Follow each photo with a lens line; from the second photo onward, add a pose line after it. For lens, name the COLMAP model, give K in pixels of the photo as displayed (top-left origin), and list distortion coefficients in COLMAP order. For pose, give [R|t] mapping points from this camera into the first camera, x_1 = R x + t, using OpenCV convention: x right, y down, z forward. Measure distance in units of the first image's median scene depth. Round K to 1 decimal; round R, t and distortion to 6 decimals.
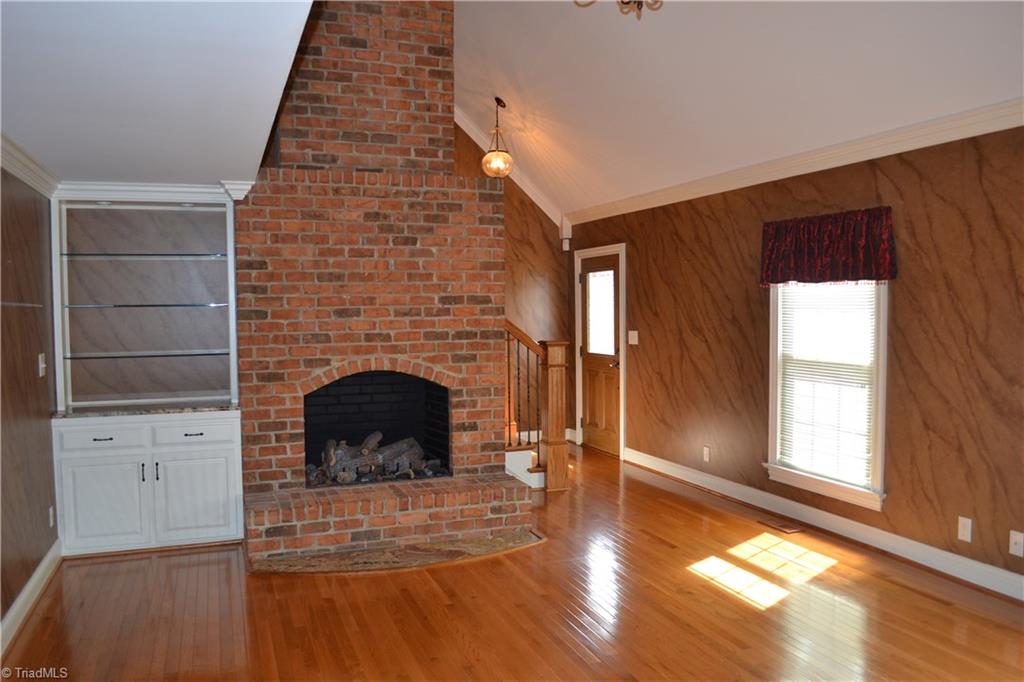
lens RADIAL K [[816.3, 0, 510.2], [0, 816.3, 339.3], [0, 0, 1]] dist [-0.079674, 0.005696]
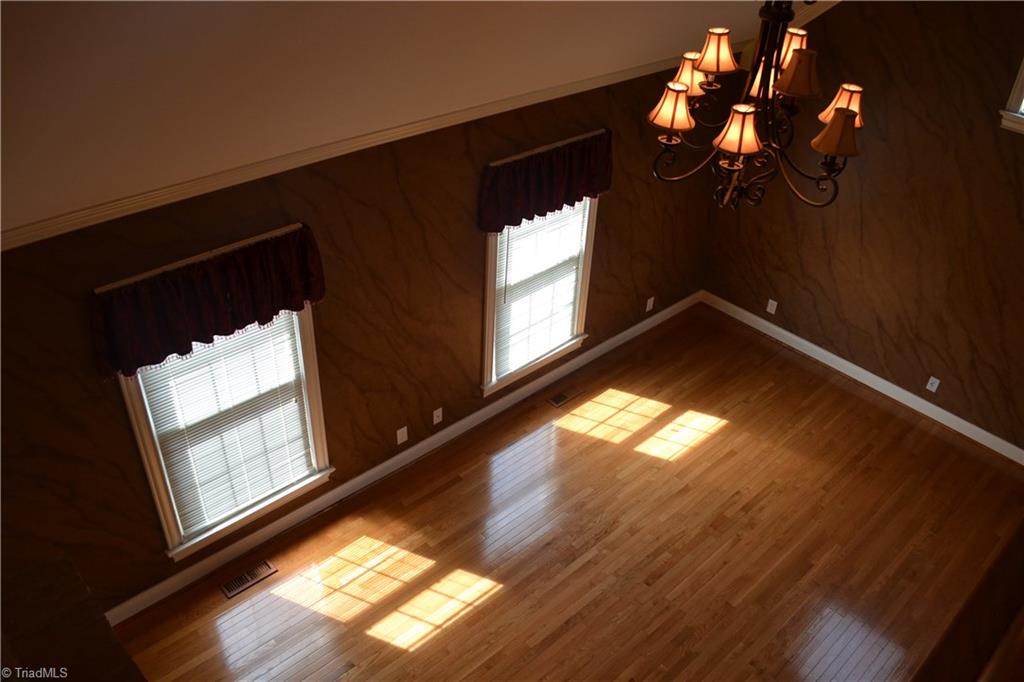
lens RADIAL K [[816.3, 0, 480.1], [0, 816.3, 331.3], [0, 0, 1]] dist [-0.079674, 0.005696]
pose [[-0.372245, -0.519709, 0.768984, -0.323415], [0.014272, 0.825223, 0.564626, -0.525102], [-0.928025, 0.221154, -0.299768, 1.021902]]
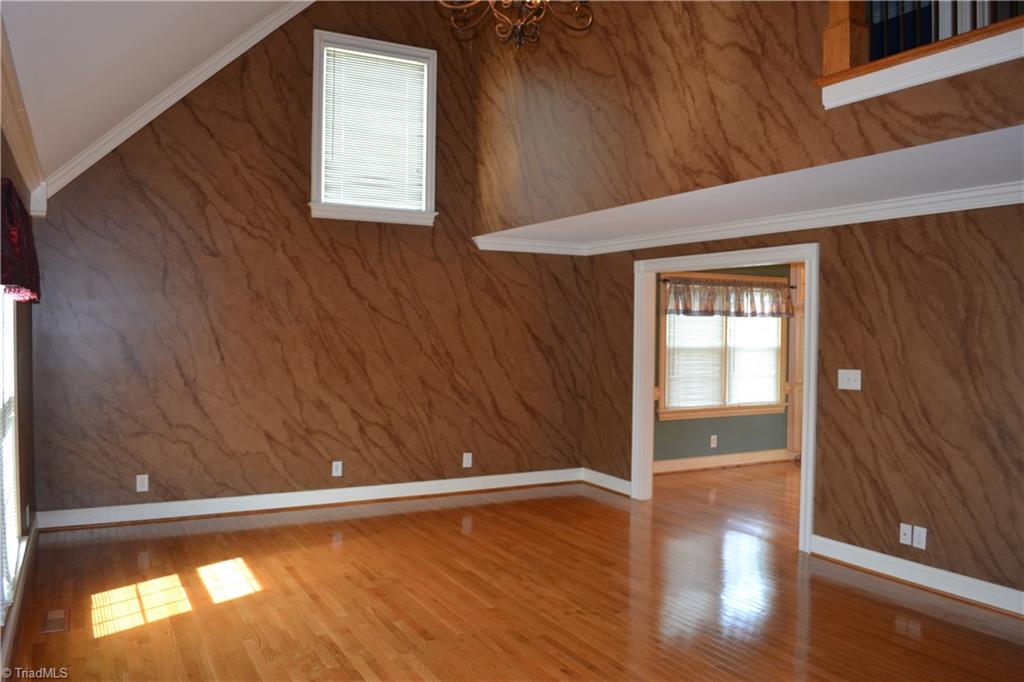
lens RADIAL K [[816.3, 0, 509.9], [0, 816.3, 341.5], [0, 0, 1]] dist [-0.079674, 0.005696]
pose [[-0.990257, 0.001851, -0.139243, 0.203397], [-0.006515, 0.998201, 0.059605, -0.055952], [0.139102, 0.059931, -0.988463, 1.323426]]
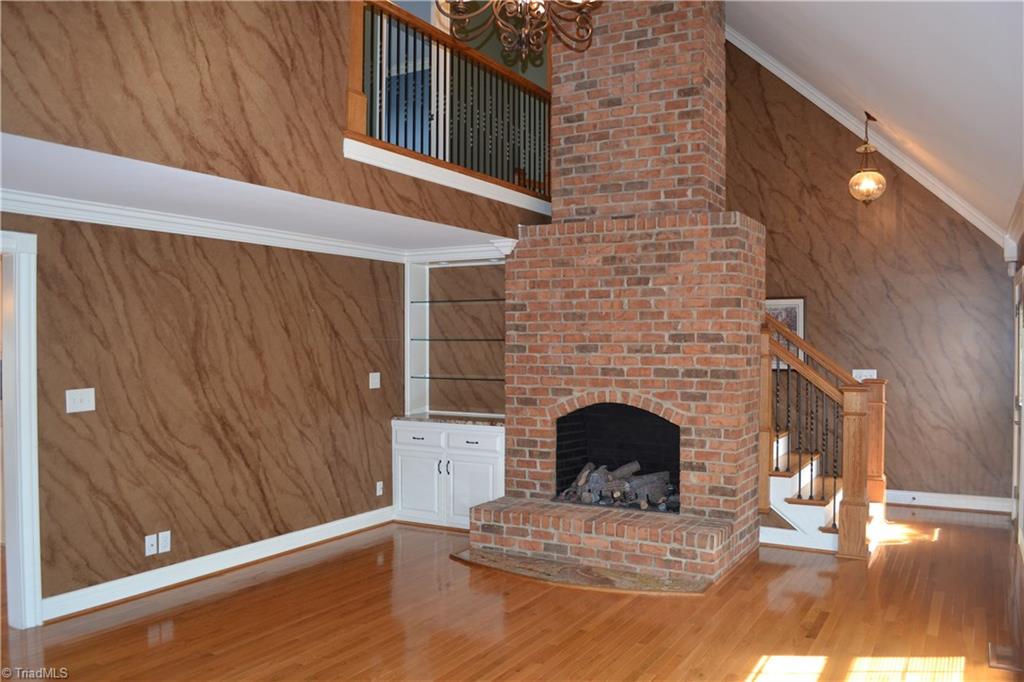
lens RADIAL K [[816.3, 0, 518.6], [0, 816.3, 338.2], [0, 0, 1]] dist [-0.079674, 0.005696]
pose [[0.644592, 0.008488, -0.764480, 0.604519], [-0.039135, 0.998994, -0.021906, -0.019087], [0.763525, 0.044038, 0.644275, 0.216801]]
